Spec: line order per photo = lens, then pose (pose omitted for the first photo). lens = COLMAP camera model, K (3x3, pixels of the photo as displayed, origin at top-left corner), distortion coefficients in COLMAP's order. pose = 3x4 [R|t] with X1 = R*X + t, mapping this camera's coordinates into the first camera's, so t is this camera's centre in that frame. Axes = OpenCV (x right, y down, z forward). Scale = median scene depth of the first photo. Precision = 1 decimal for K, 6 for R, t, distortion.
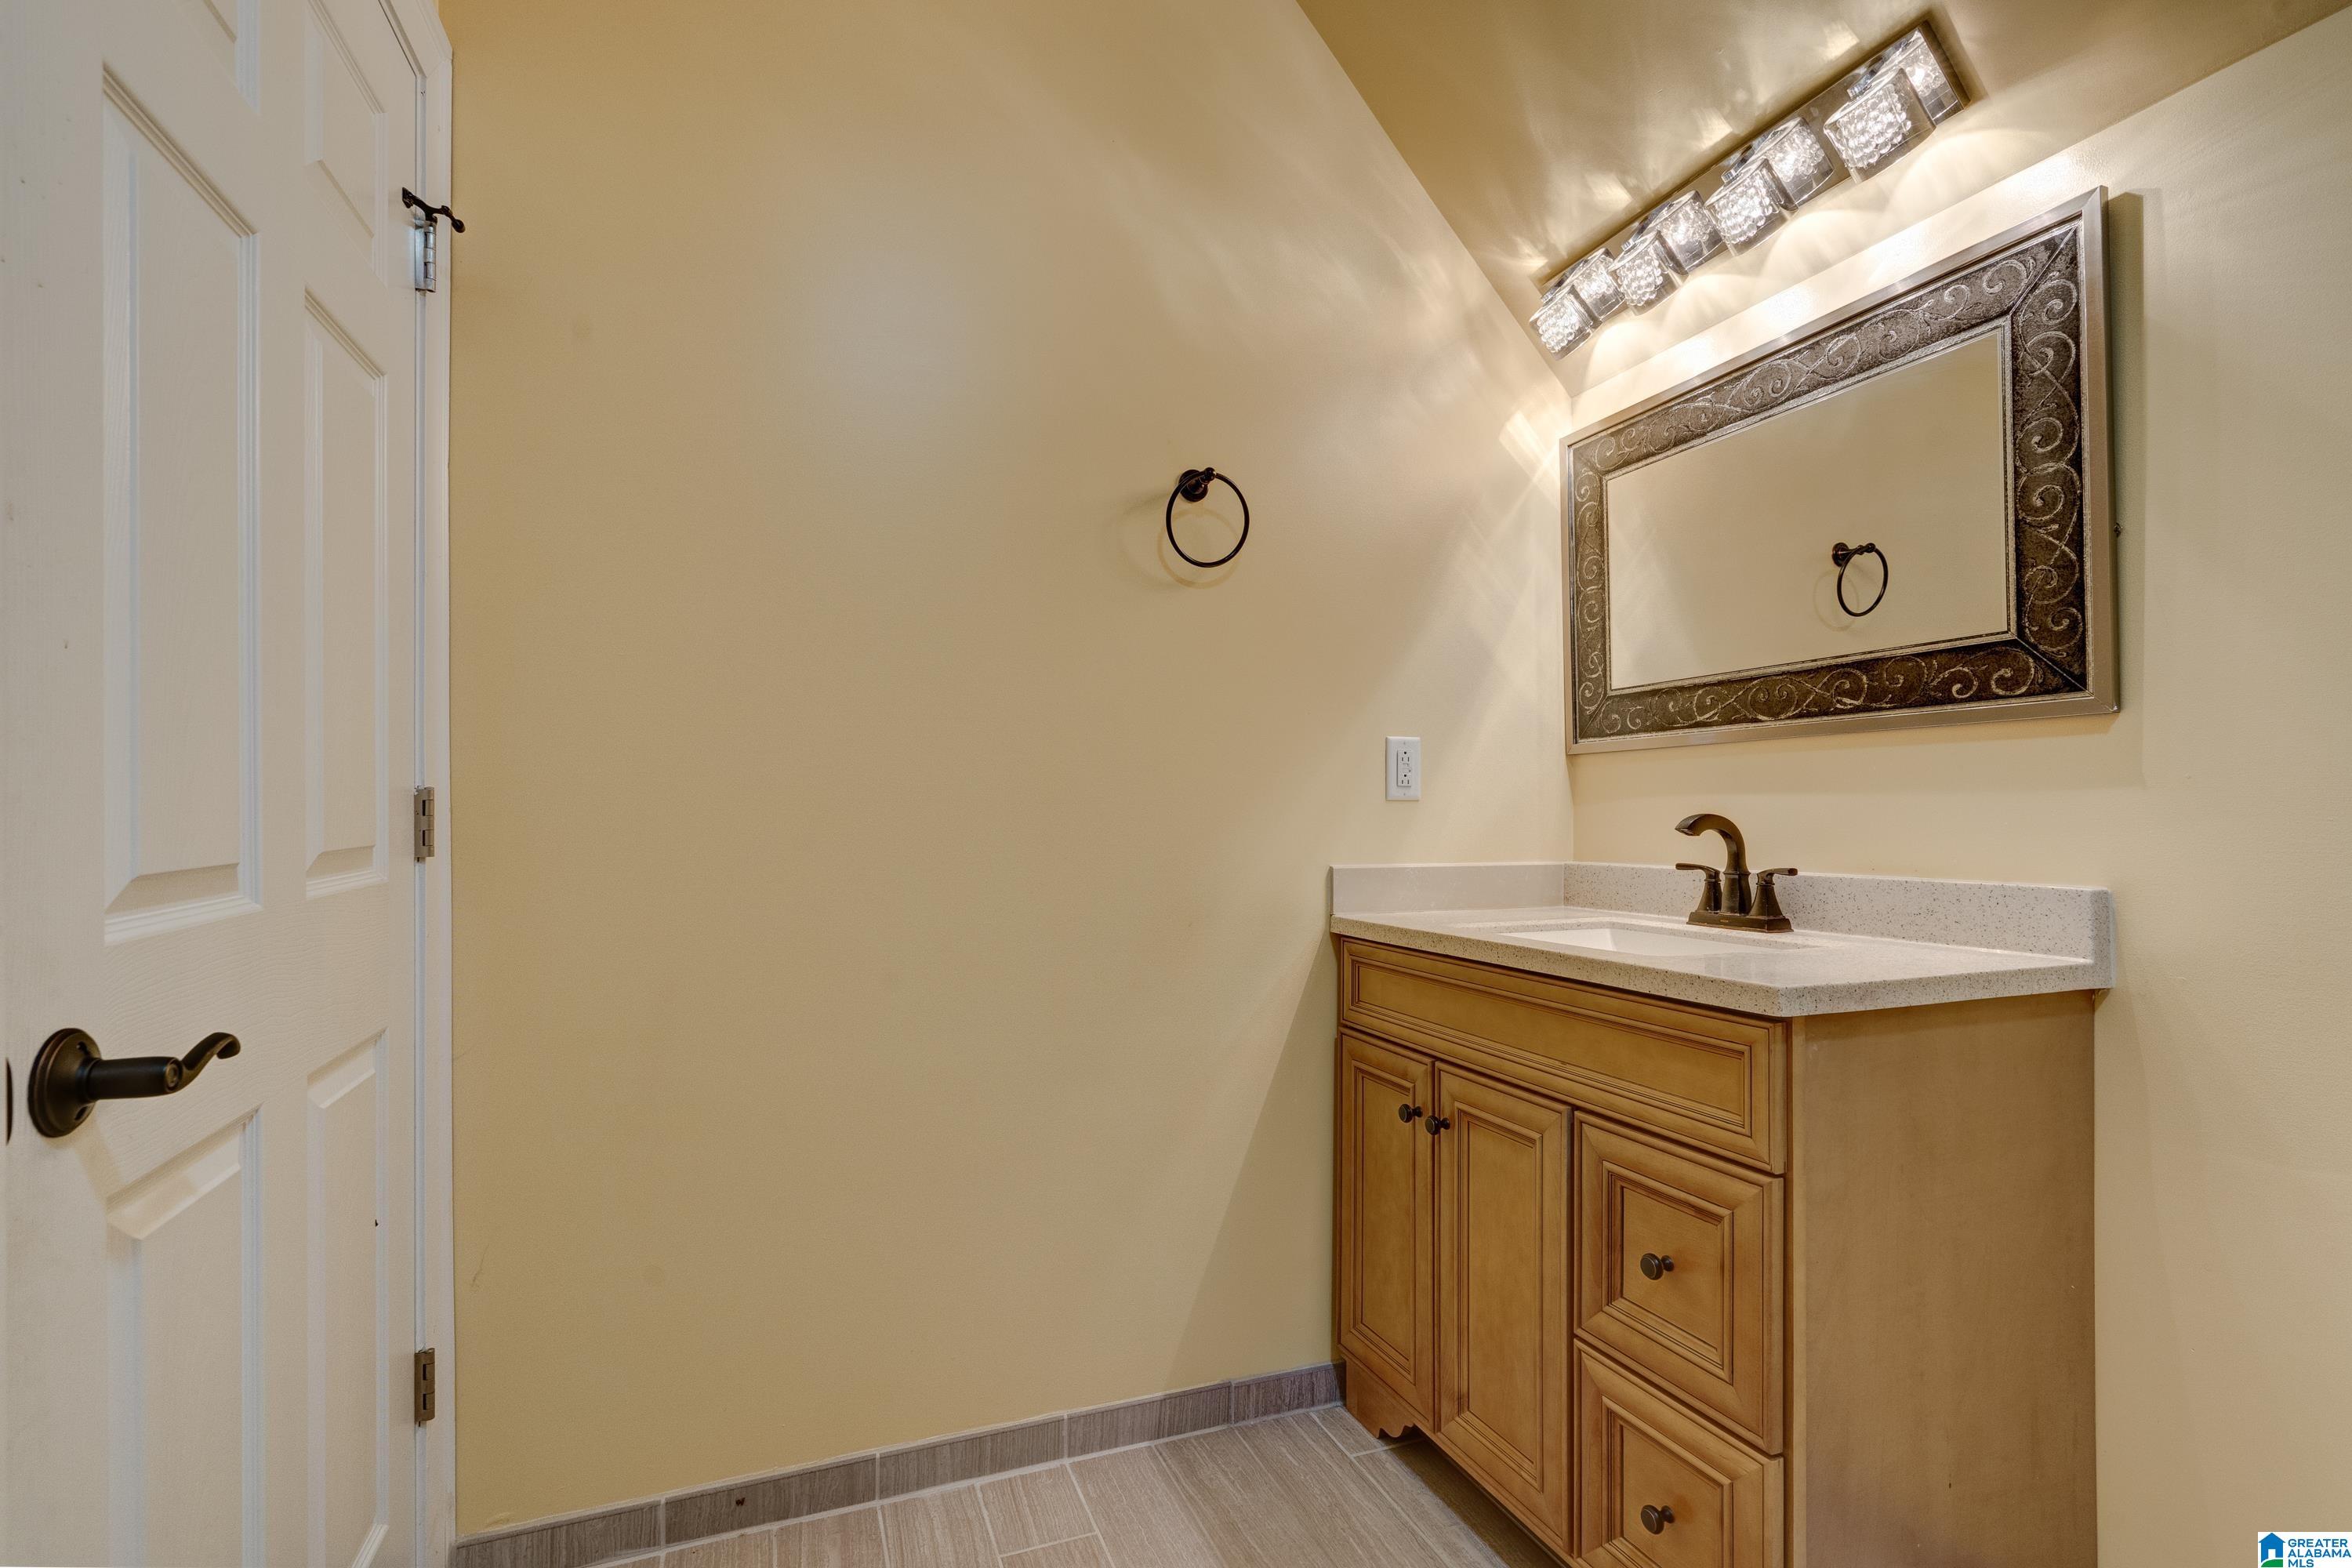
lens RADIAL K [[1065.0, 0, 1176.3], [0, 1065.0, 809.3], [0, 0, 1]] dist [0.000775, 0.000194]
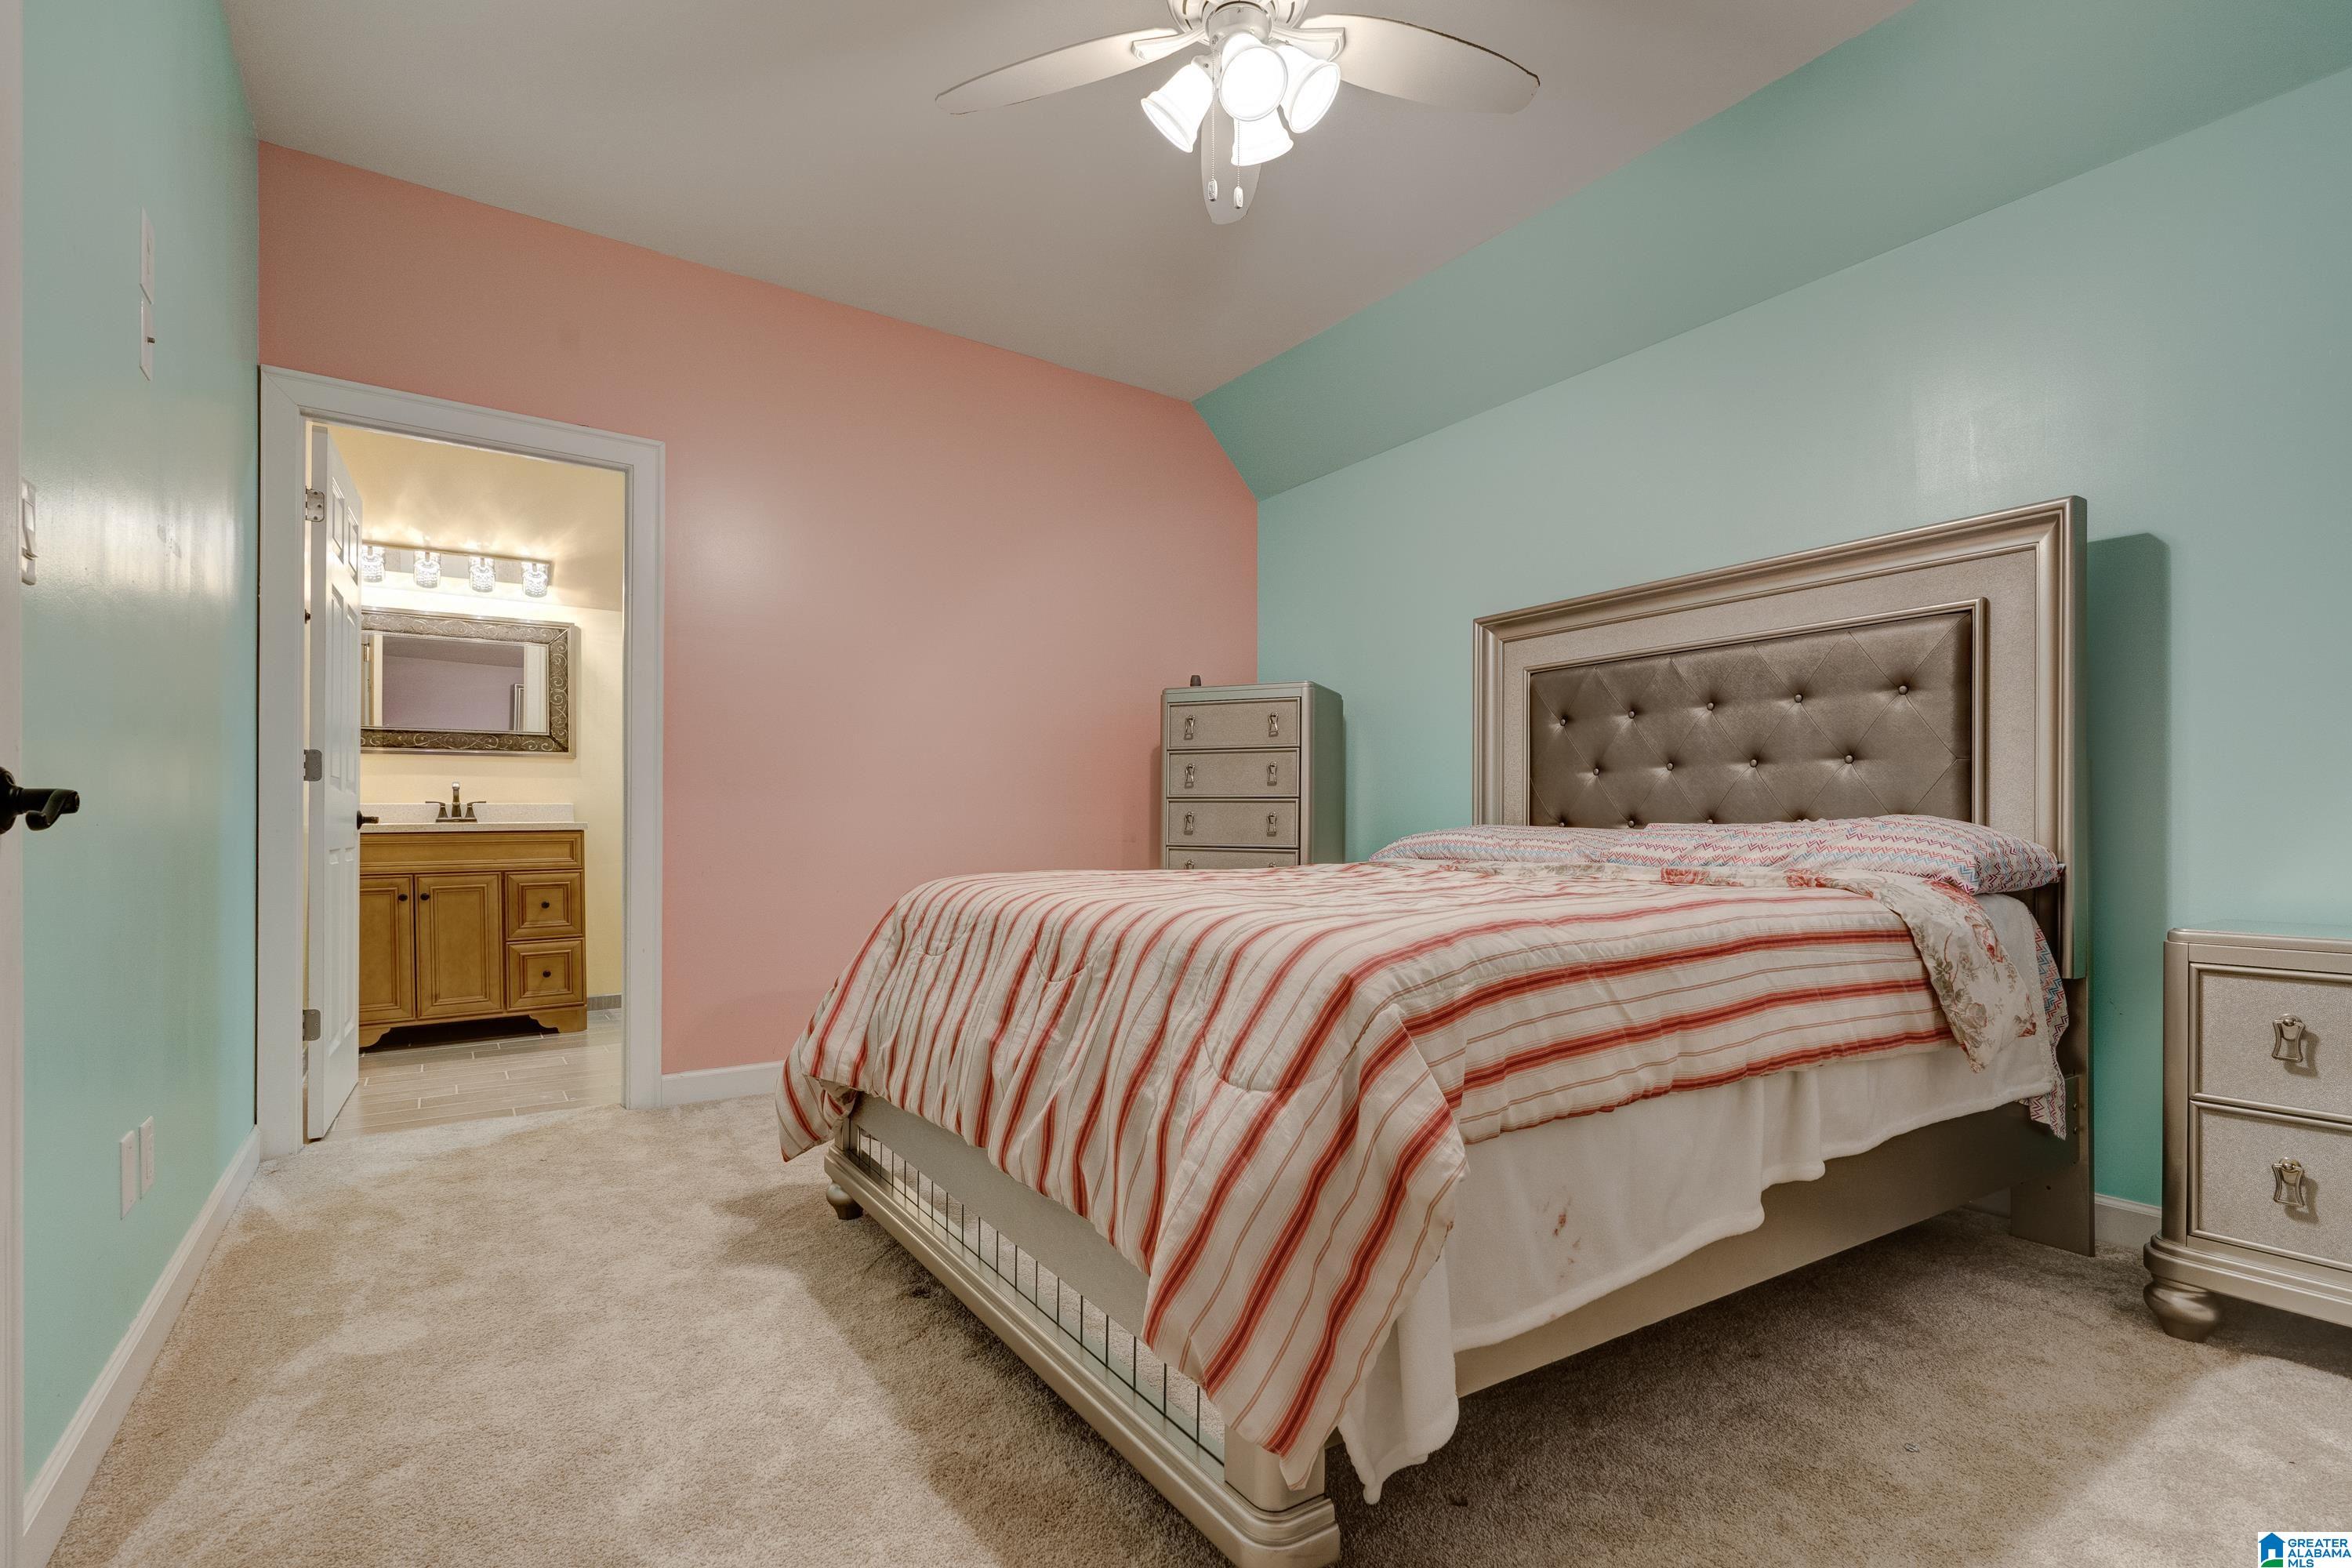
lens RADIAL K [[1065.0, 0, 1176.3], [0, 1065.0, 809.3], [0, 0, 1]] dist [0.000775, 0.000194]
pose [[-0.197875, 0.003525, 0.980221, -3.161710], [-0.001579, 0.999991, -0.003915, 0.099132], [-0.980226, -0.002322, -0.197867, -0.357112]]
